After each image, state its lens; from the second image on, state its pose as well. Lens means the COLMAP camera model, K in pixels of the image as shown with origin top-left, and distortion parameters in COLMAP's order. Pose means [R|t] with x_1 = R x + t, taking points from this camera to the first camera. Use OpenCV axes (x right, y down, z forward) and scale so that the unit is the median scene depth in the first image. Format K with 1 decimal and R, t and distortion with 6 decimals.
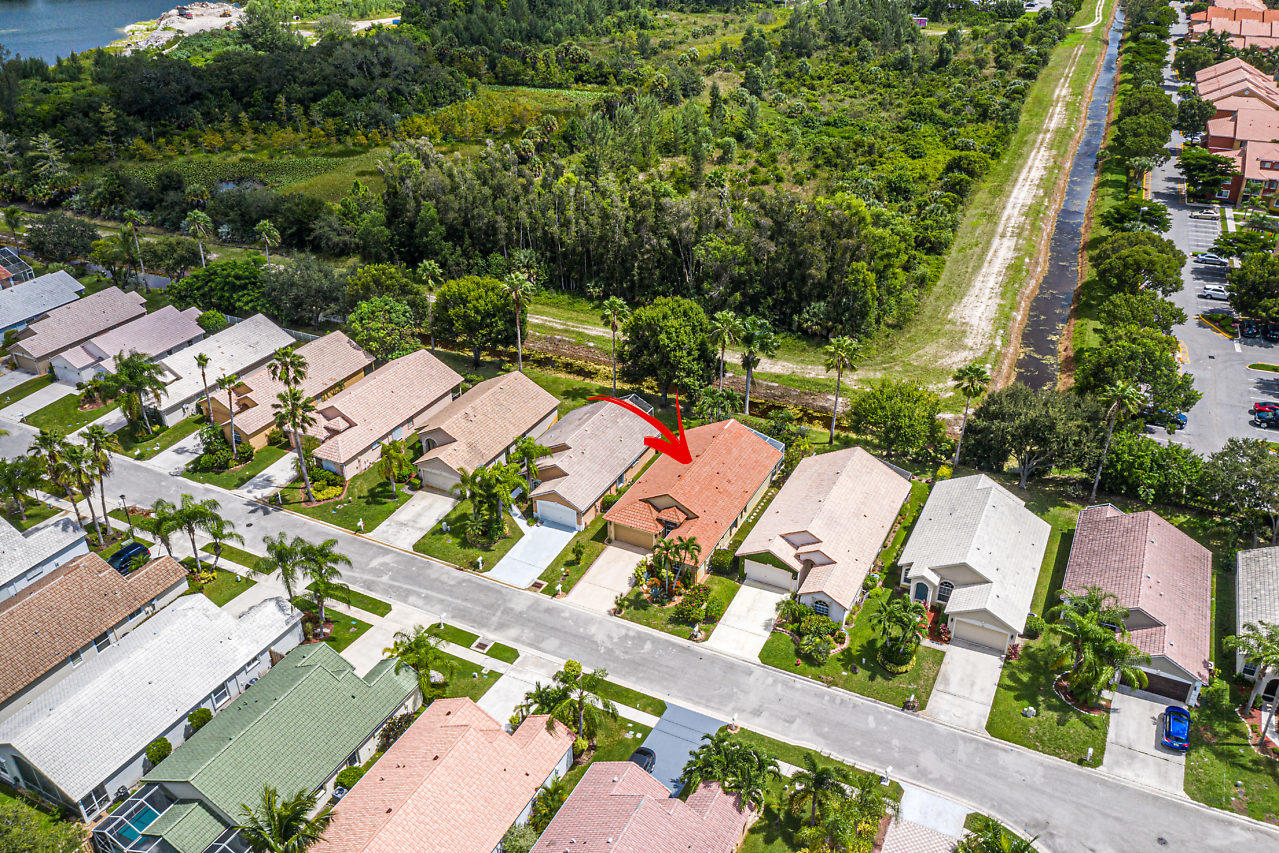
lens RADIAL K [[1007.6, 0, 639.5], [0, 1007.6, 426.5], [0, 0, 1]] dist [-0.019113, -0.011633]
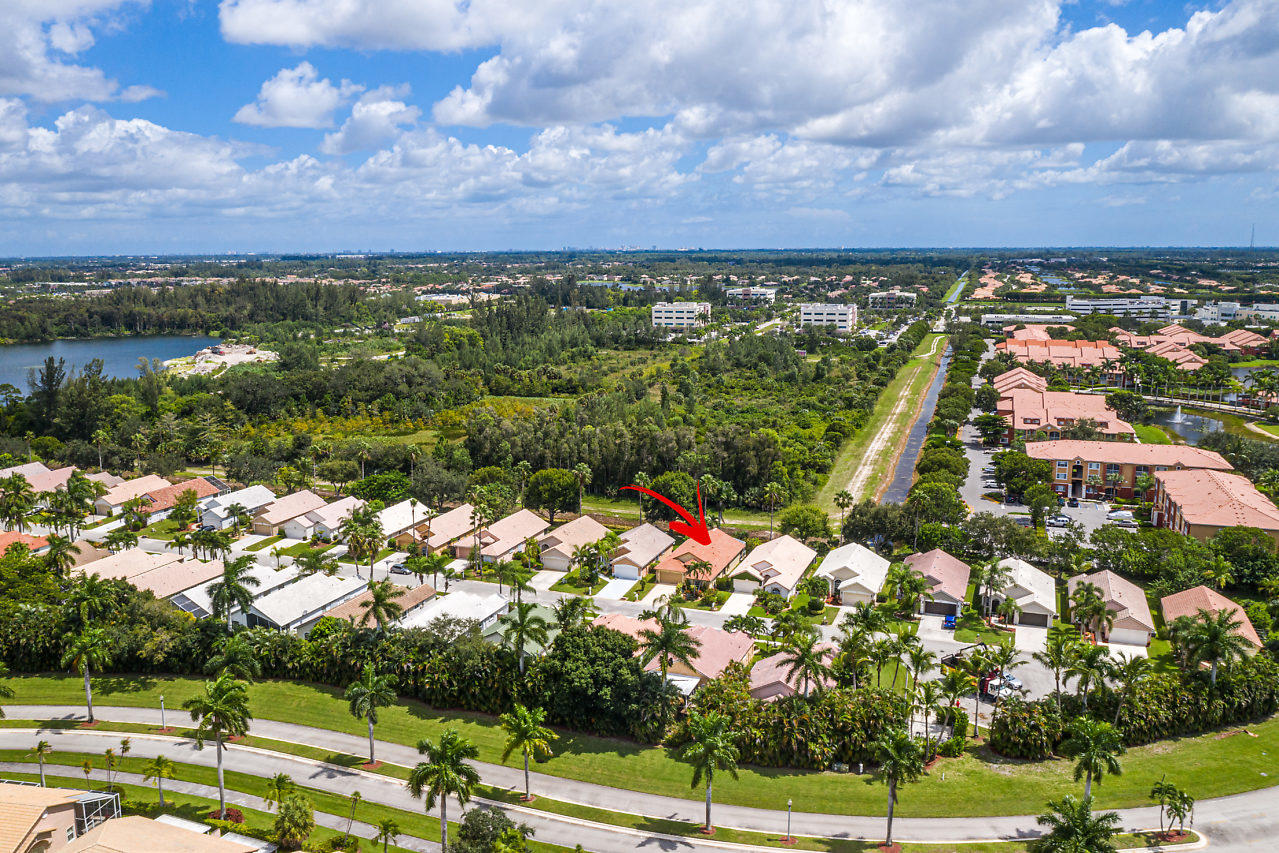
lens RADIAL K [[1007.6, 0, 639.5], [0, 1007.6, 426.5], [0, 0, 1]] dist [-0.019113, -0.011633]
pose [[0.995556, -0.011954, 0.093411, -0.197080], [0.041745, 0.945150, -0.323959, 0.375093], [-0.084415, 0.326419, 0.941448, -0.693513]]
